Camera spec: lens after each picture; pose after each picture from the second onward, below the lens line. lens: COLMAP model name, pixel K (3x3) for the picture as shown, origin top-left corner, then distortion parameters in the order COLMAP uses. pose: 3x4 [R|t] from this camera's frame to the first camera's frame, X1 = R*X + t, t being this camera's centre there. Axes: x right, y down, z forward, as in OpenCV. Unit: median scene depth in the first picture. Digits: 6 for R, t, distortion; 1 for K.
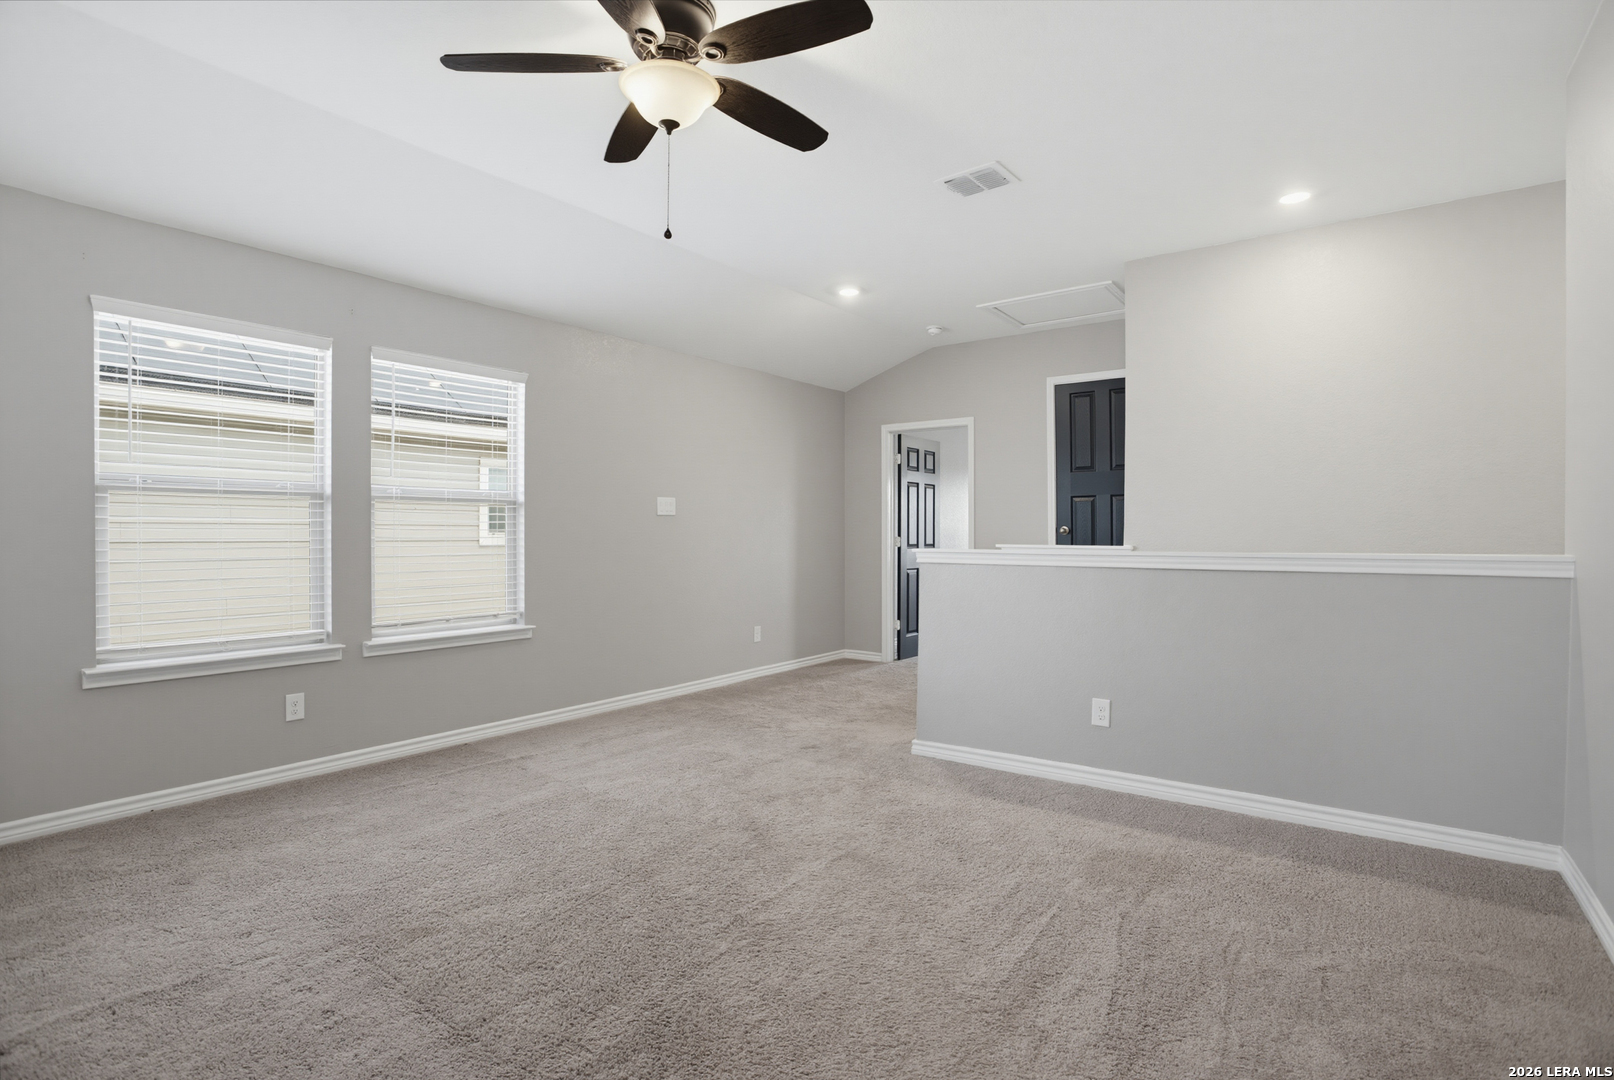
lens RADIAL K [[794.8, 0, 794.2], [0, 794.8, 536.5], [0, 0, 1]] dist [-0.043481, 0.016459]
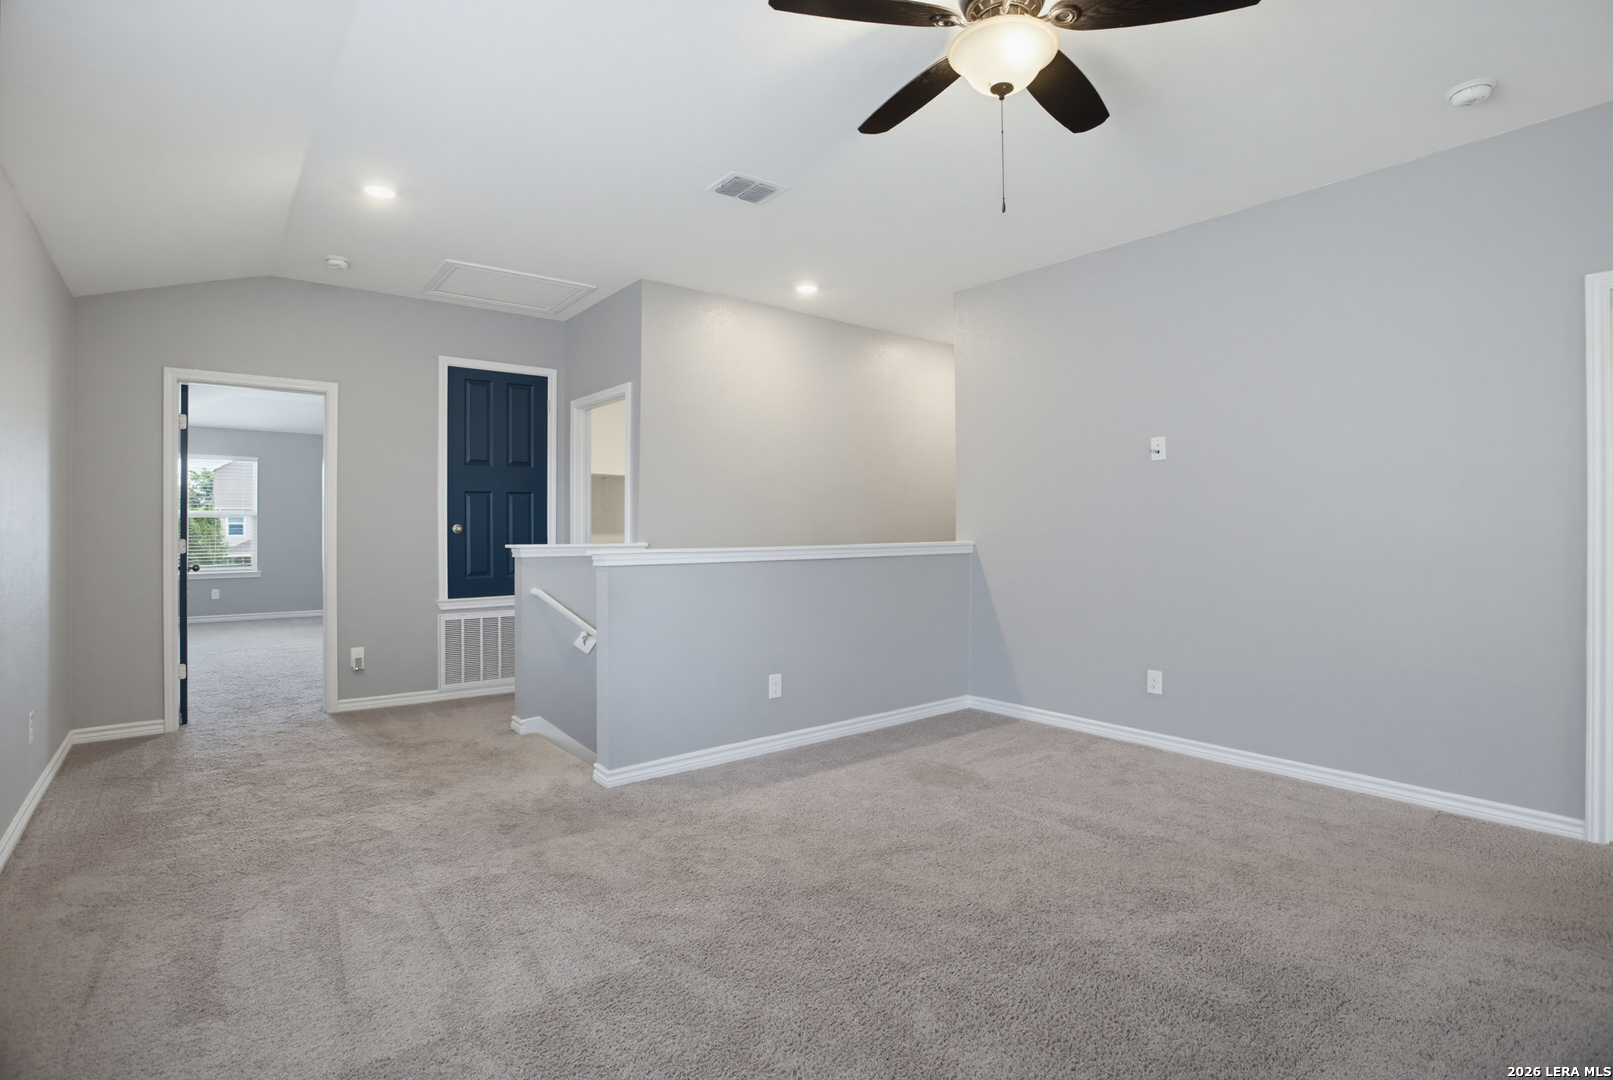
lens RADIAL K [[794.4, 0, 789.9], [0, 794.4, 532.2], [0, 0, 1]] dist [-0.043481, 0.016459]
pose [[0.251105, -0.005874, 0.967942, -0.661713], [0.006375, 0.999970, 0.004414, -0.008857], [-0.967939, 0.005063, 0.251135, 0.613321]]
